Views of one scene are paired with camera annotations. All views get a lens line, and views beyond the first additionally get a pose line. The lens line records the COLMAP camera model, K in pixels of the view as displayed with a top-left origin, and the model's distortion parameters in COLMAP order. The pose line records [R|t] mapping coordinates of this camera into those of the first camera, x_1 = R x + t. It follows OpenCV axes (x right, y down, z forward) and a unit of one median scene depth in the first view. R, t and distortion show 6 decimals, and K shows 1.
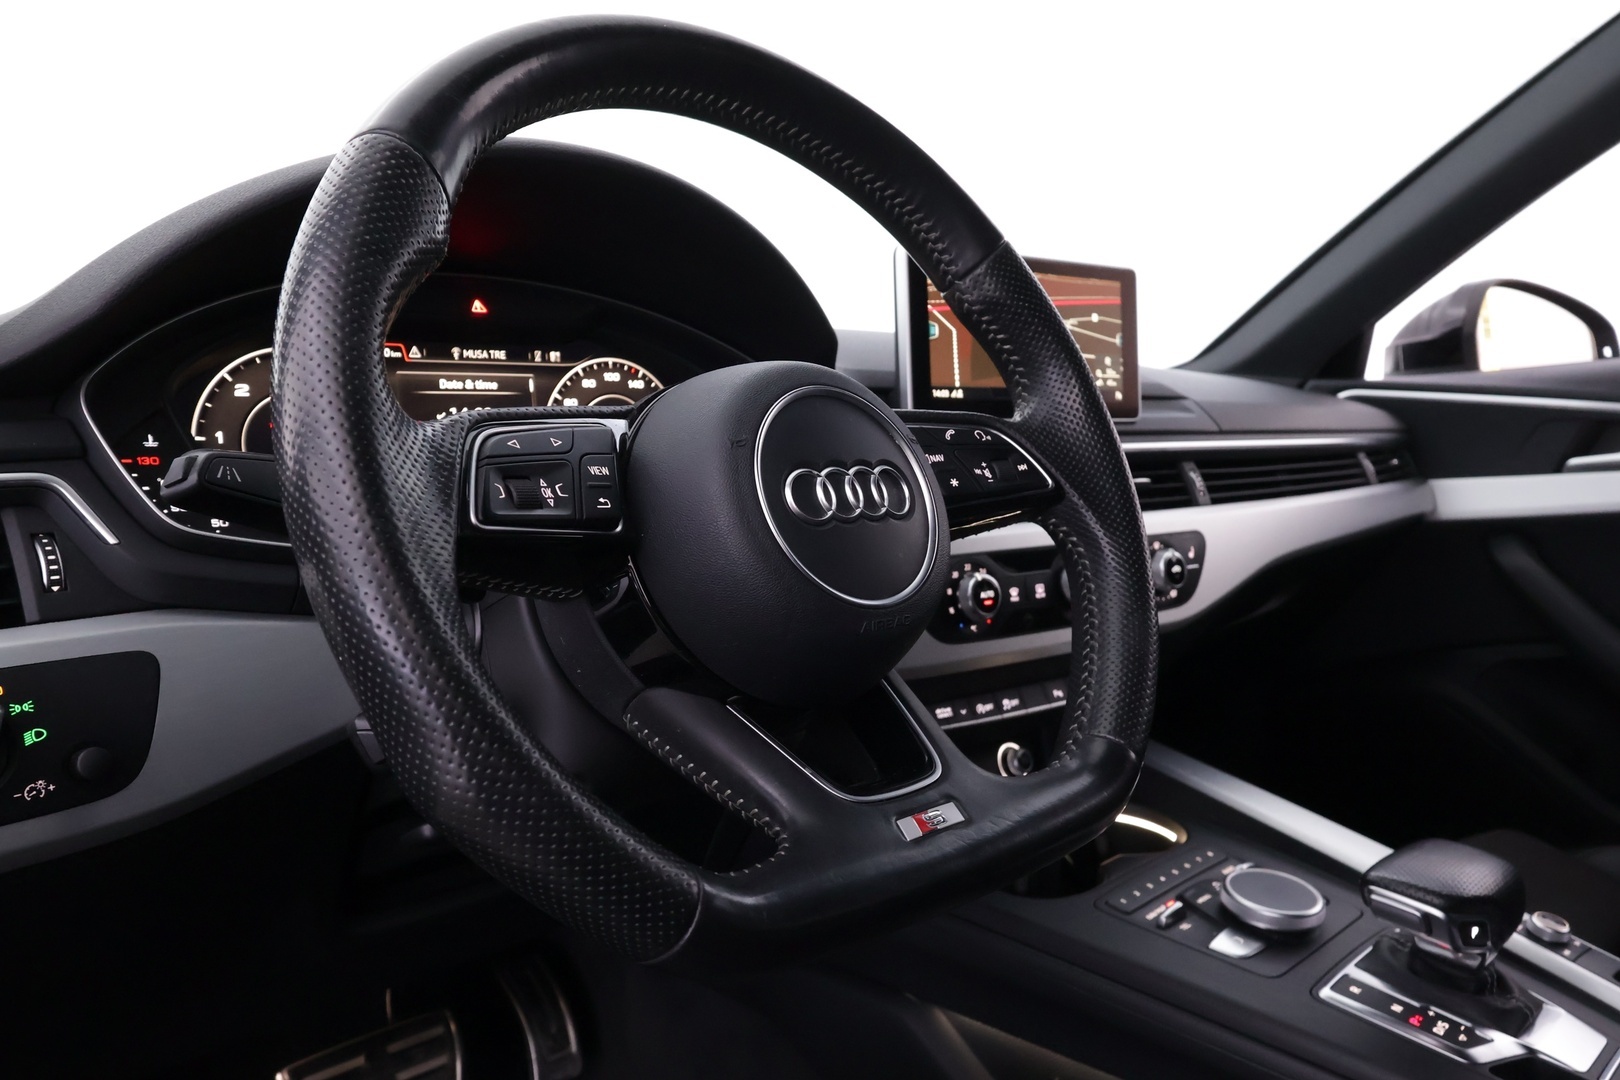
lens RADIAL K [[1175.6, 0, 810.0], [0, 1175.6, 540.0], [0, 0, 1]] dist [0.005497, 0.003253]
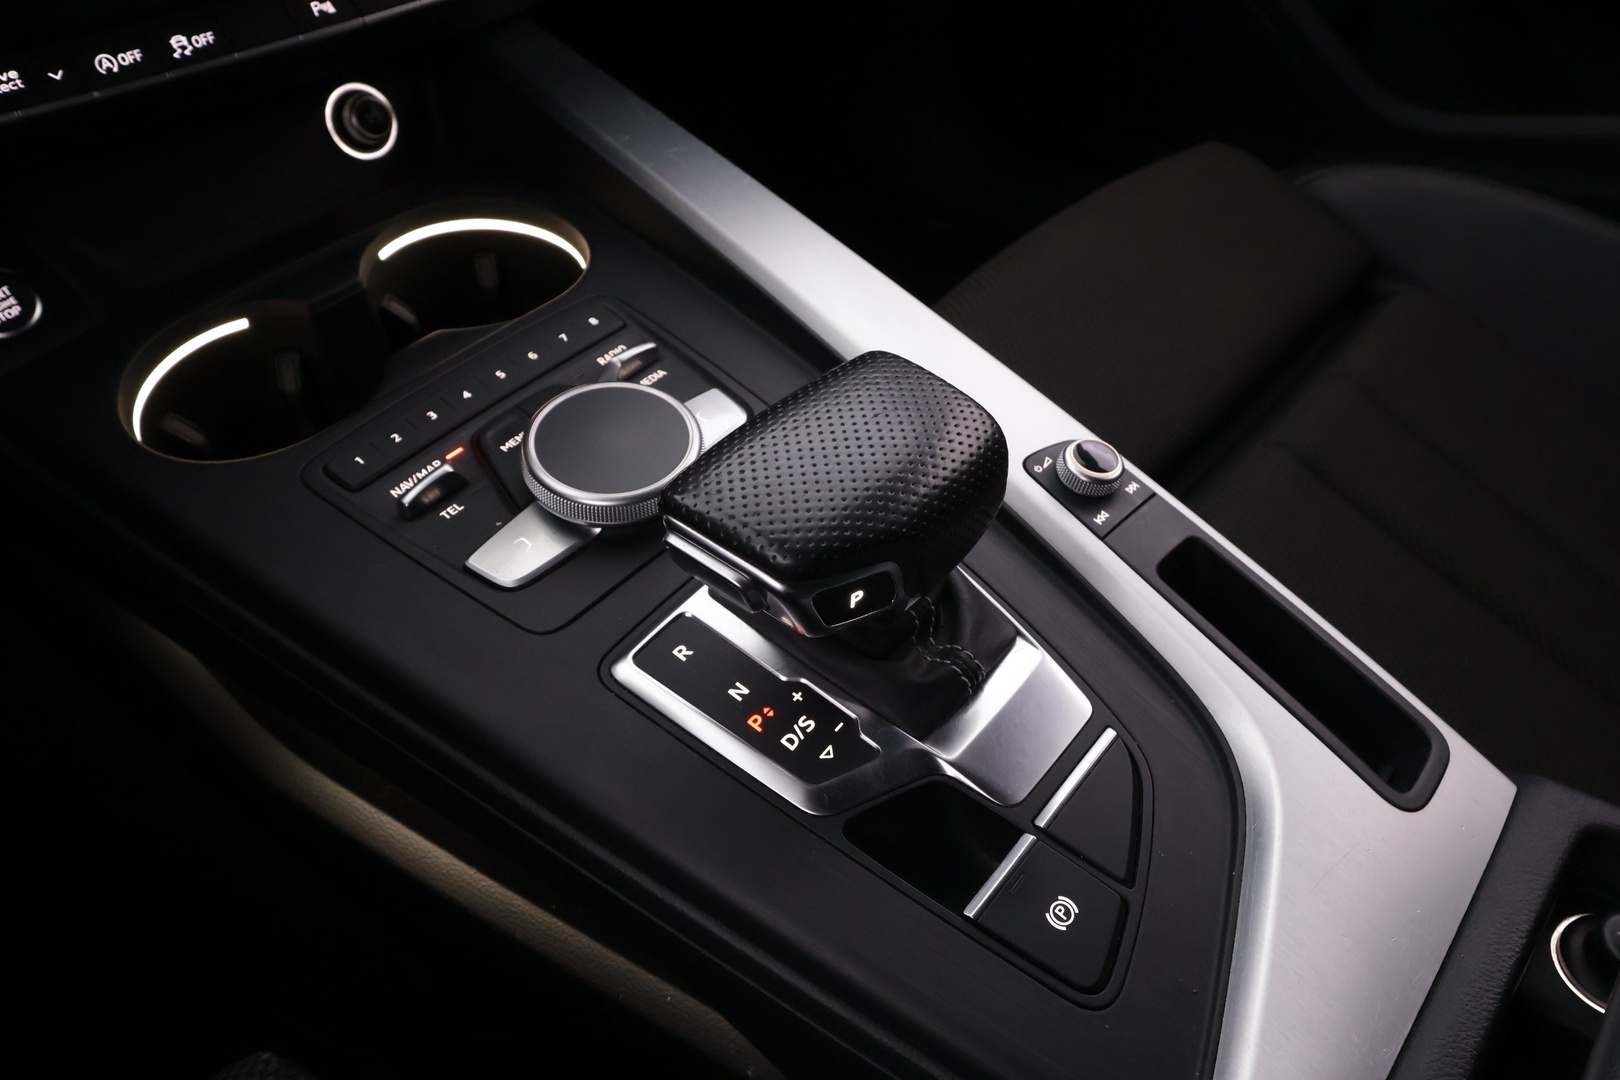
lens RADIAL K [[1175.6, 0, 810.0], [0, 1175.6, 540.0], [0, 0, 1]] dist [0.005497, 0.003253]
pose [[0.992698, -0.087238, 0.083313, 0.430969], [0.018504, 0.792599, 0.609462, 0.009723], [-0.119202, -0.603470, 0.788426, 0.535138]]
